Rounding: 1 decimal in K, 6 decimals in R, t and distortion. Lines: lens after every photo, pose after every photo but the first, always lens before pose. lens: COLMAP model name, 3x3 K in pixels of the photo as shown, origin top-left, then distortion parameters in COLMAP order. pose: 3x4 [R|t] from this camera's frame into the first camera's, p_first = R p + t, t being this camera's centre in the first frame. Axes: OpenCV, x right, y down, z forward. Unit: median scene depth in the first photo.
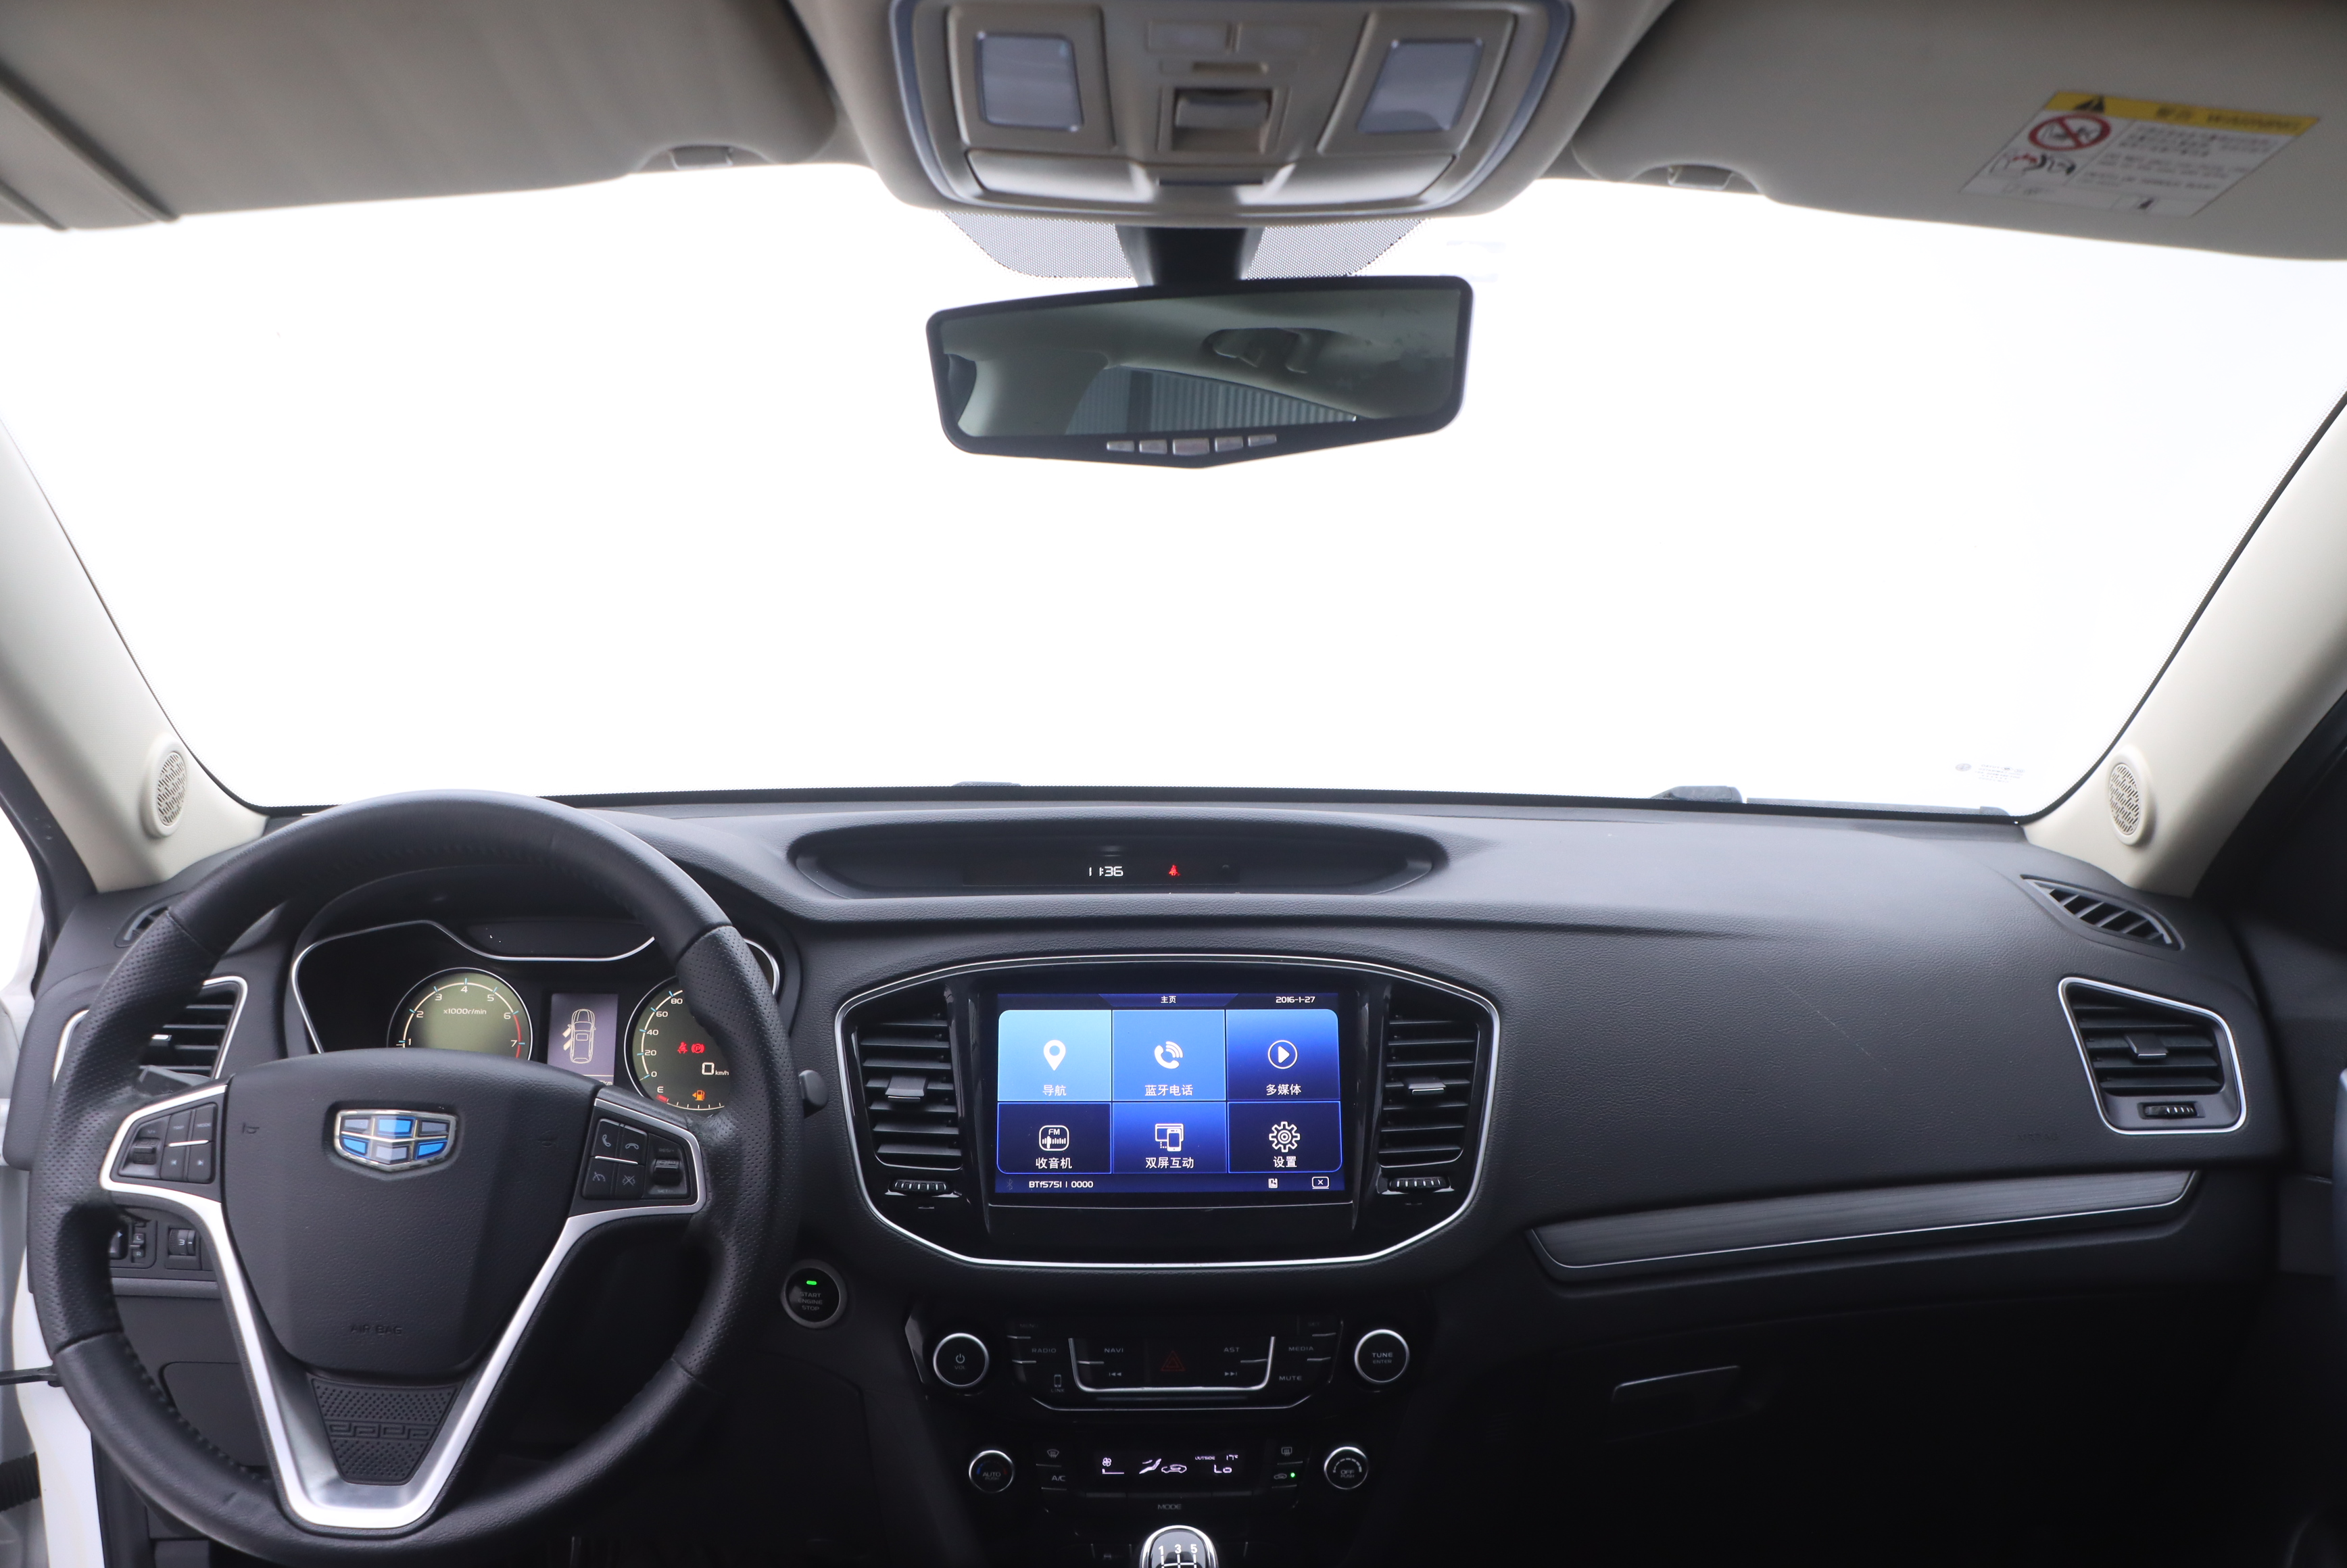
lens RADIAL K [[1930.5, 0, 1175.5], [0, 1930.5, 810.2], [0, 0, 1]] dist [-0.189717, 0.156713]
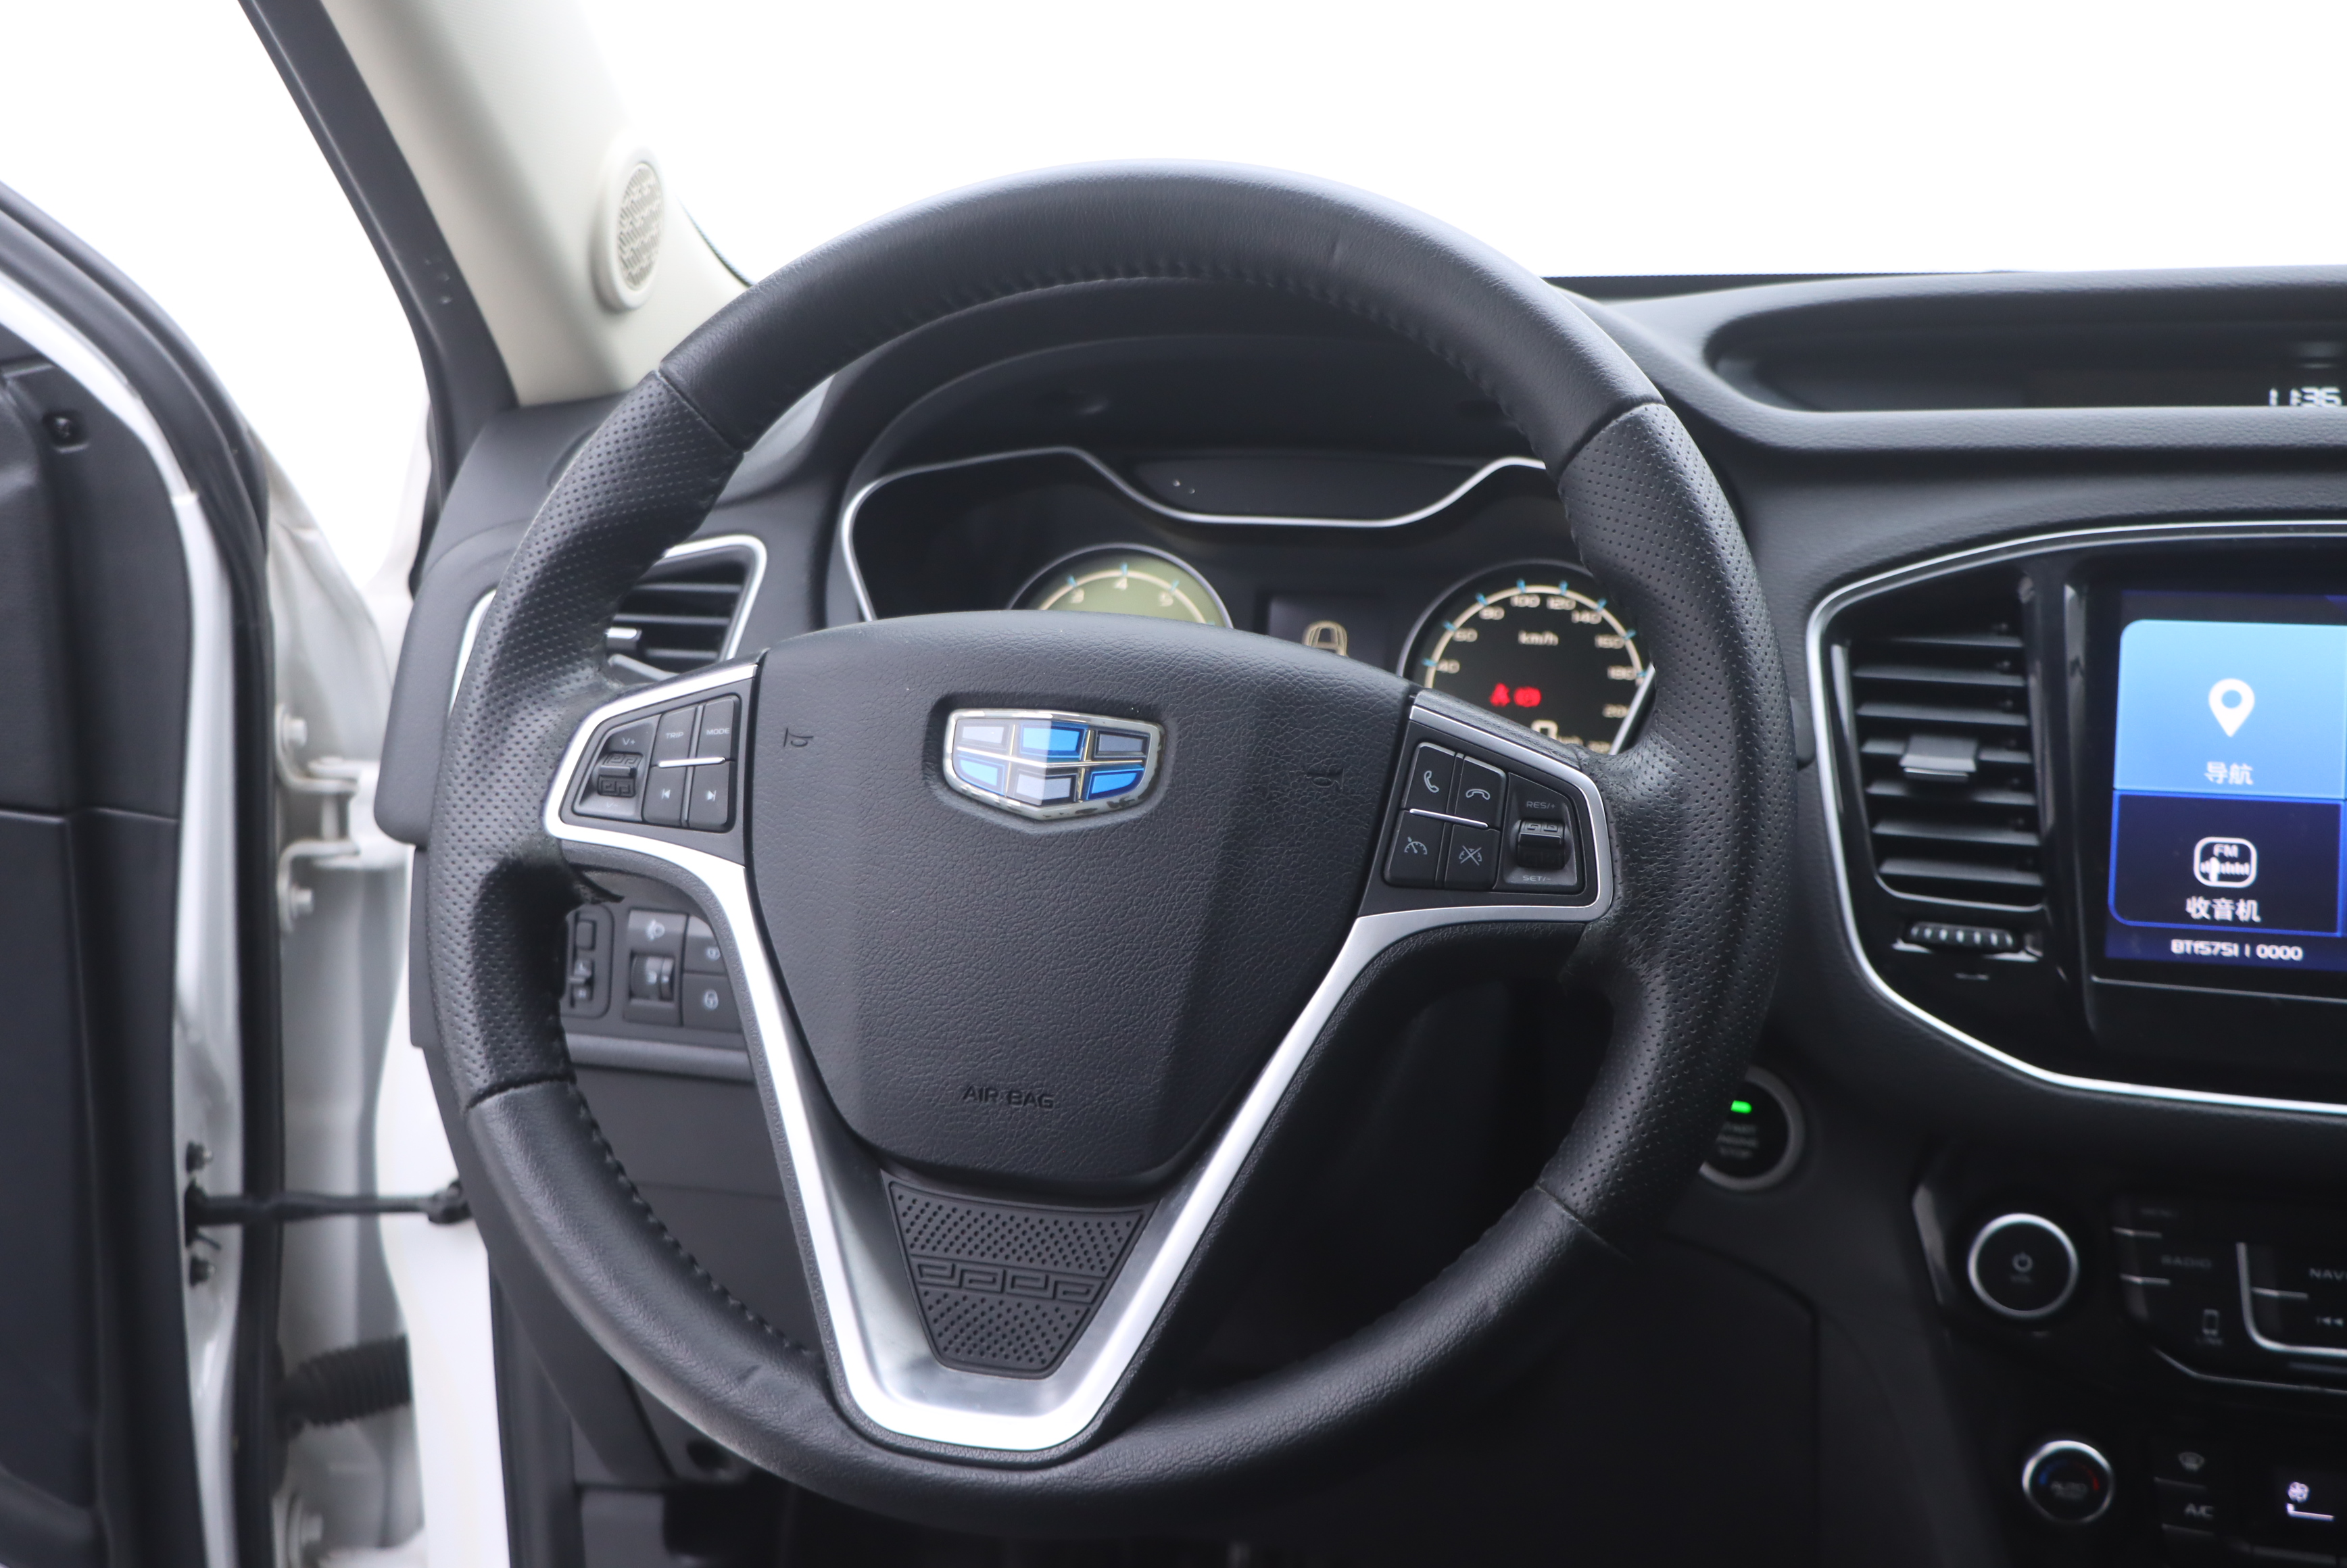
lens RADIAL K [[3061.2, 0, 1178.4], [0, 3061.2, 827.2], [0, 0, 1]] dist [-0.044699, 0.341644]
pose [[0.955852, 0.052293, -0.289158, -0.096106], [-0.024375, 0.994757, 0.099323, 0.085155], [0.292836, -0.087890, 0.952115, 0.116896]]
